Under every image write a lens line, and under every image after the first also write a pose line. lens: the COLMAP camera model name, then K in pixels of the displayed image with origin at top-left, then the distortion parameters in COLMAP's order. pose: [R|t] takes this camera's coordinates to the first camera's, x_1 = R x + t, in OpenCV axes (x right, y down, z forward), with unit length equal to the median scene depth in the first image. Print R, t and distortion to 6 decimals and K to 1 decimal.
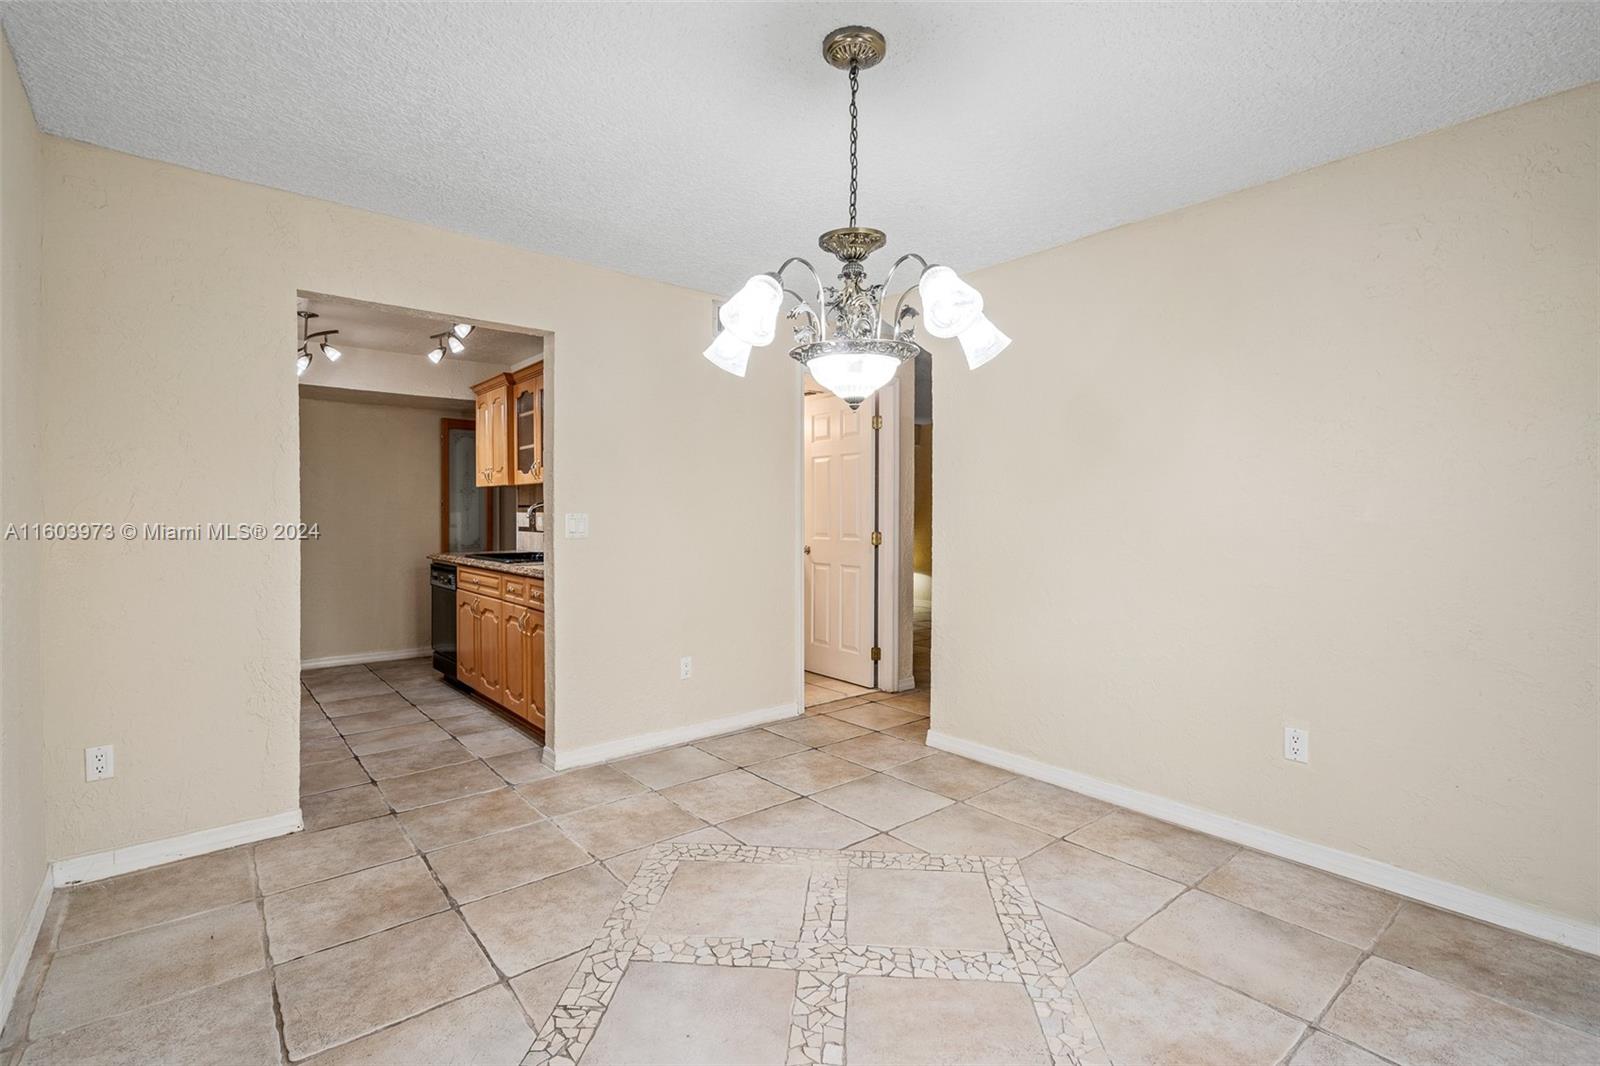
lens RADIAL K [[735.8, 0, 809.1], [0, 735.8, 532.0], [0, 0, 1]] dist [-0.001618, 0.000037]
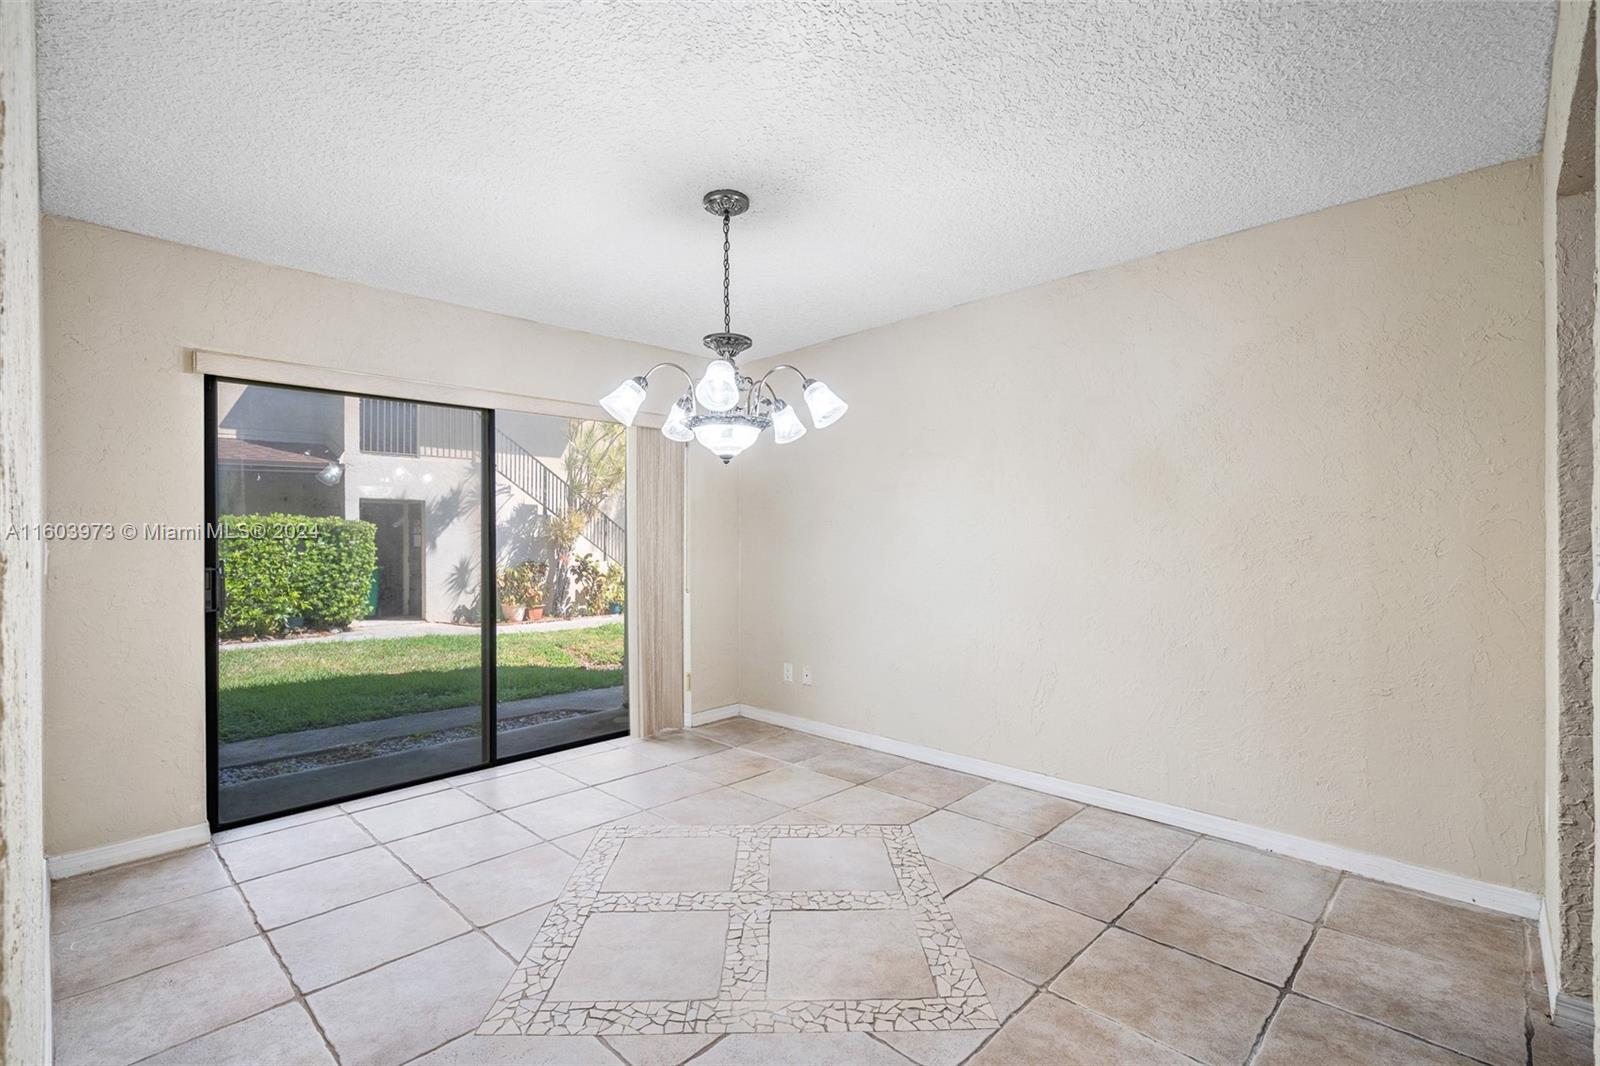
lens RADIAL K [[729.4, 0, 795.1], [0, 729.4, 526.2], [0, 0, 1]] dist [-0.004505, 0.002107]
pose [[-0.996012, 0.001001, -0.089211, 0.035181], [0.000419, 0.999979, 0.006535, -0.038171], [0.089216, 0.006472, -0.995991, 1.515911]]
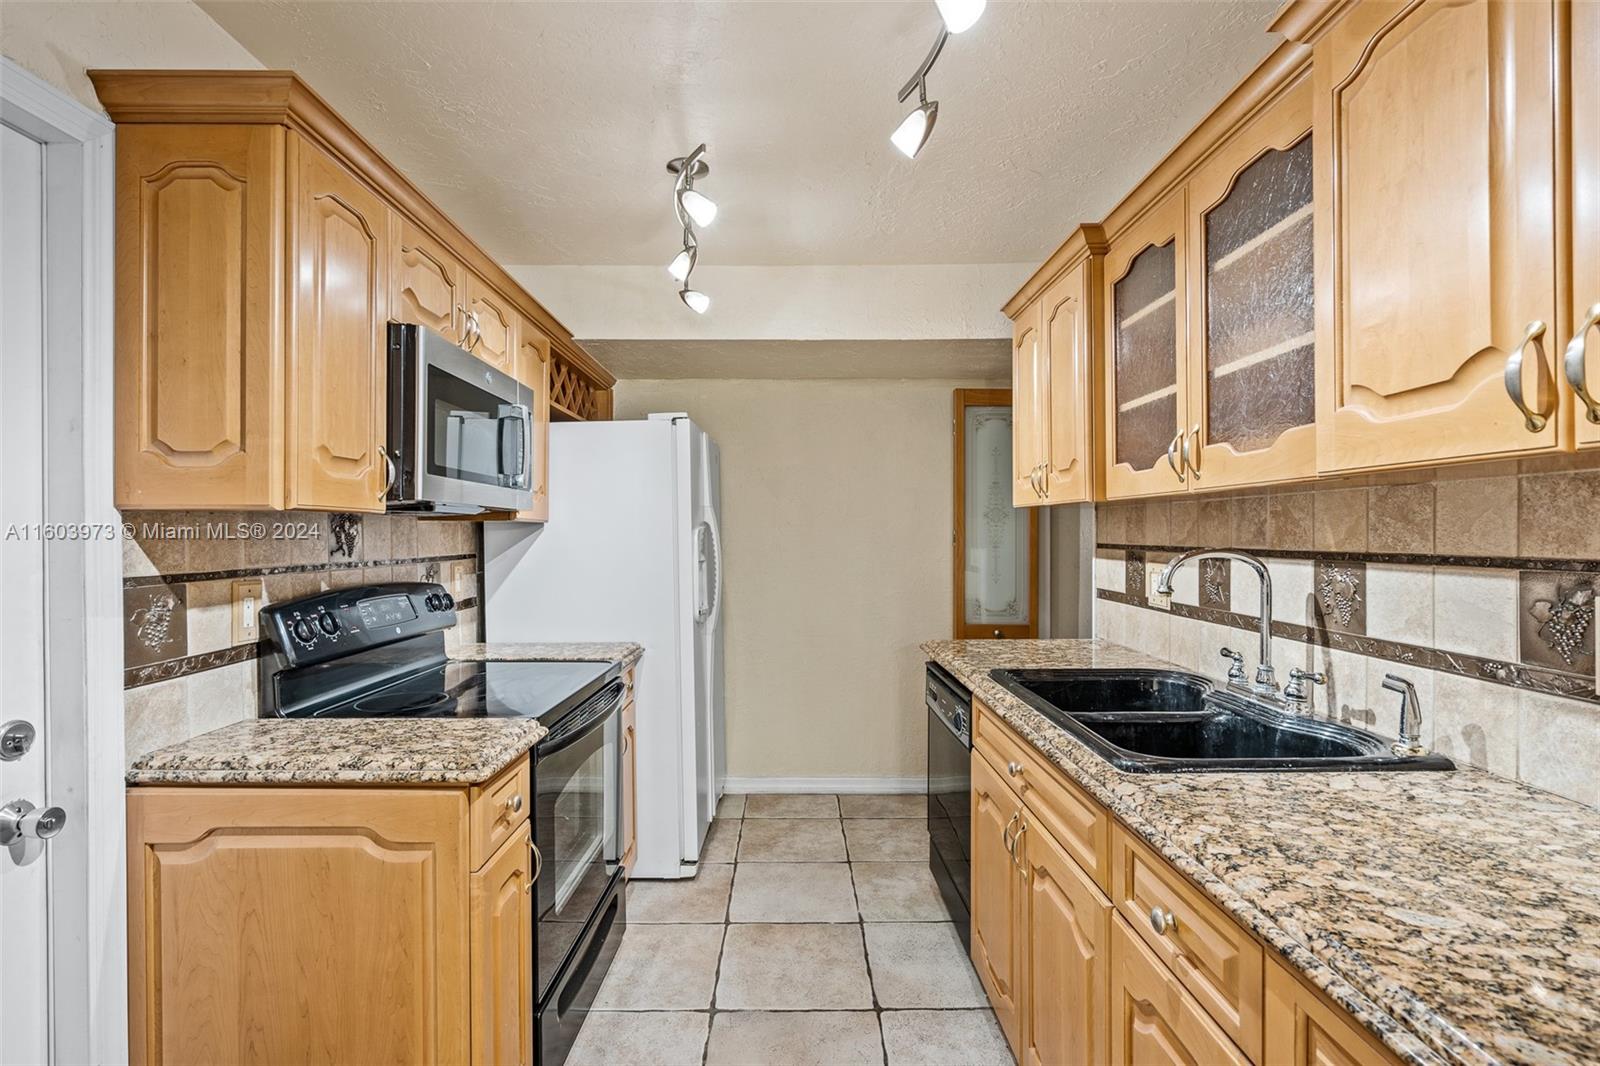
lens RADIAL K [[735.4, 0, 783.5], [0, 735.4, 534.1], [0, 0, 1]] dist [0.000098, 0.000613]
pose [[0.754576, -0.004487, -0.656198, -0.466260], [-0.008214, 0.999834, -0.016282, -0.064911], [0.656162, 0.017676, 0.754413, 1.002931]]
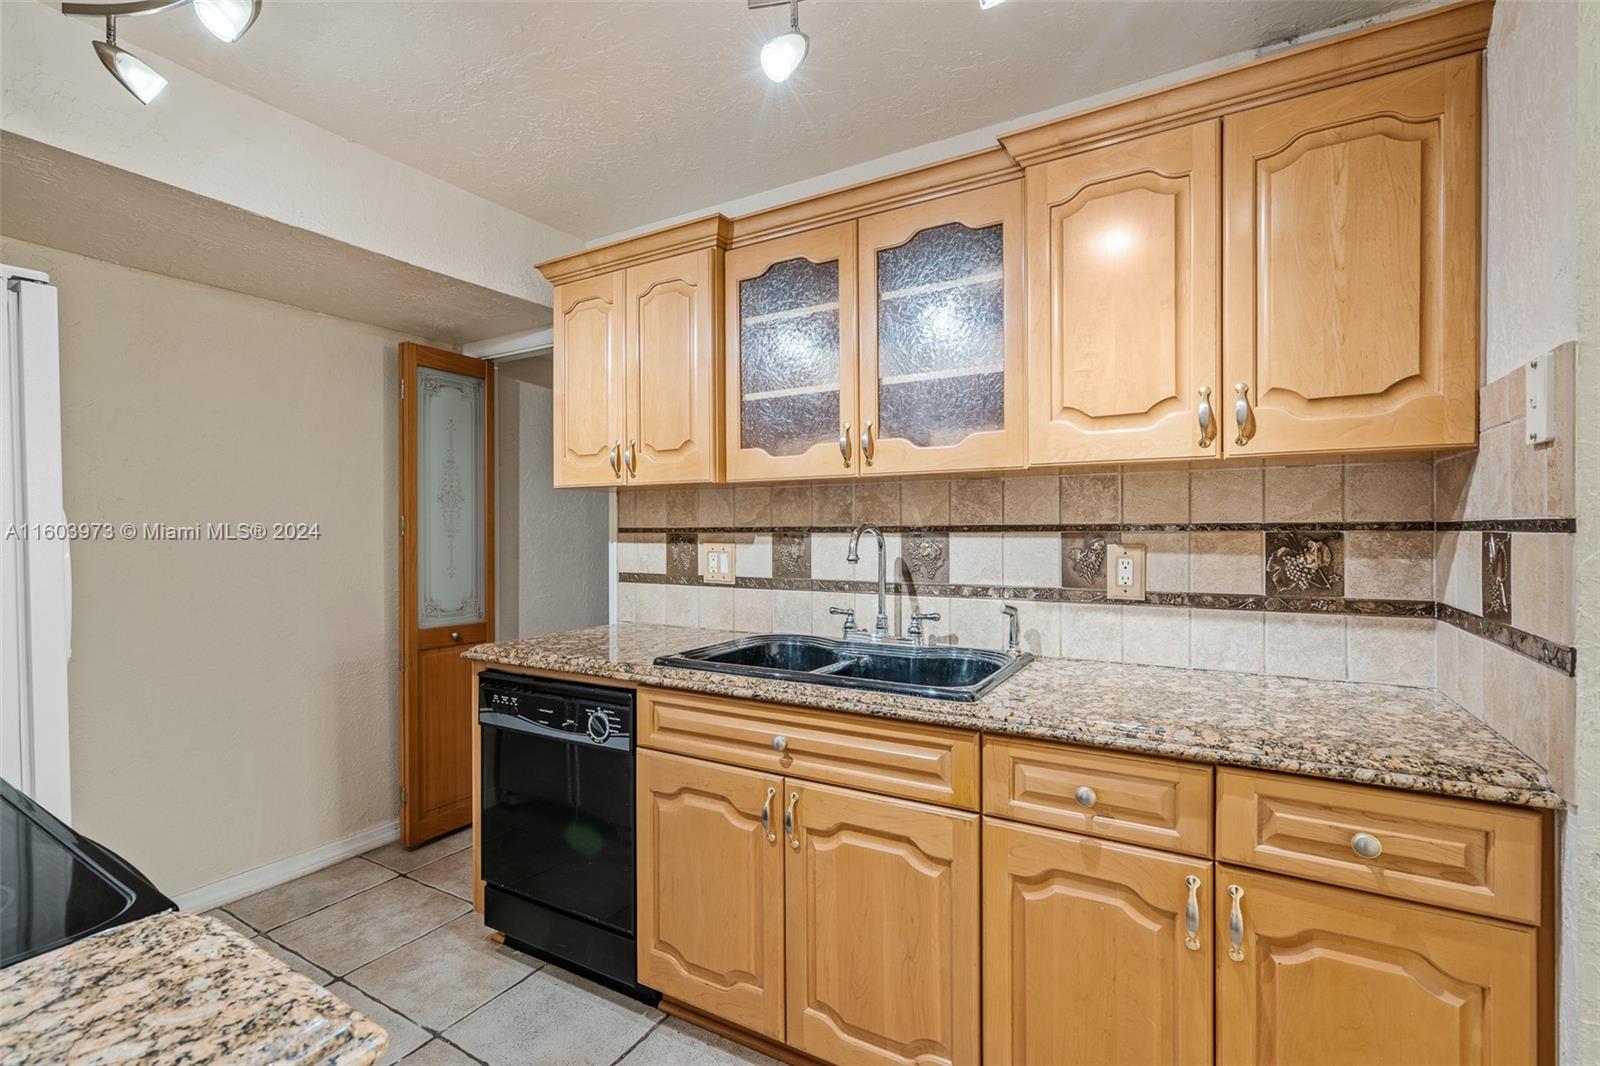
lens RADIAL K [[727.9, 0, 796.5], [0, 727.9, 533.8], [0, 0, 1]] dist [-0.003829, 0.002056]
pose [[0.947941, -0.008014, 0.318345, -0.863728], [0.013276, 0.999809, -0.014363, -0.047334], [-0.318169, 0.017841, 0.947866, 1.013914]]
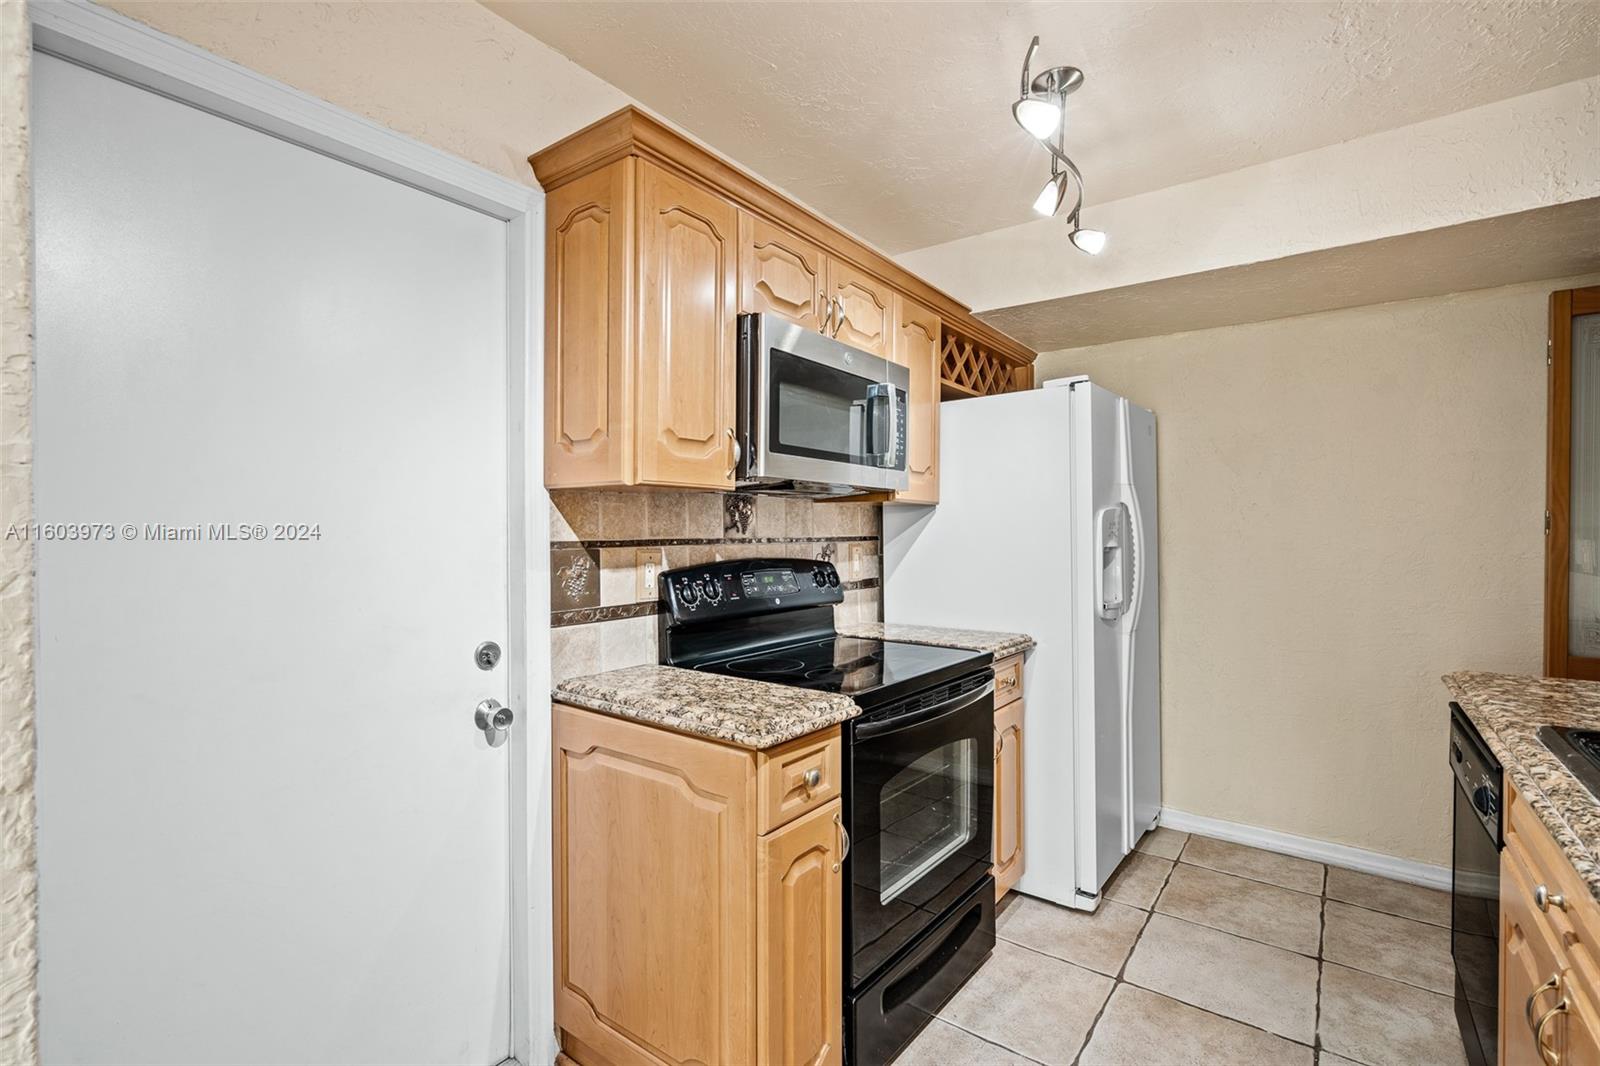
lens RADIAL K [[727.9, 0, 796.5], [0, 727.9, 533.8], [0, 0, 1]] dist [-0.003829, 0.002056]
pose [[0.213484, 0.003093, -0.976942, -0.458613], [-0.019795, 0.999803, -0.001160, -0.051234], [0.976746, 0.019587, 0.213503, 1.148004]]
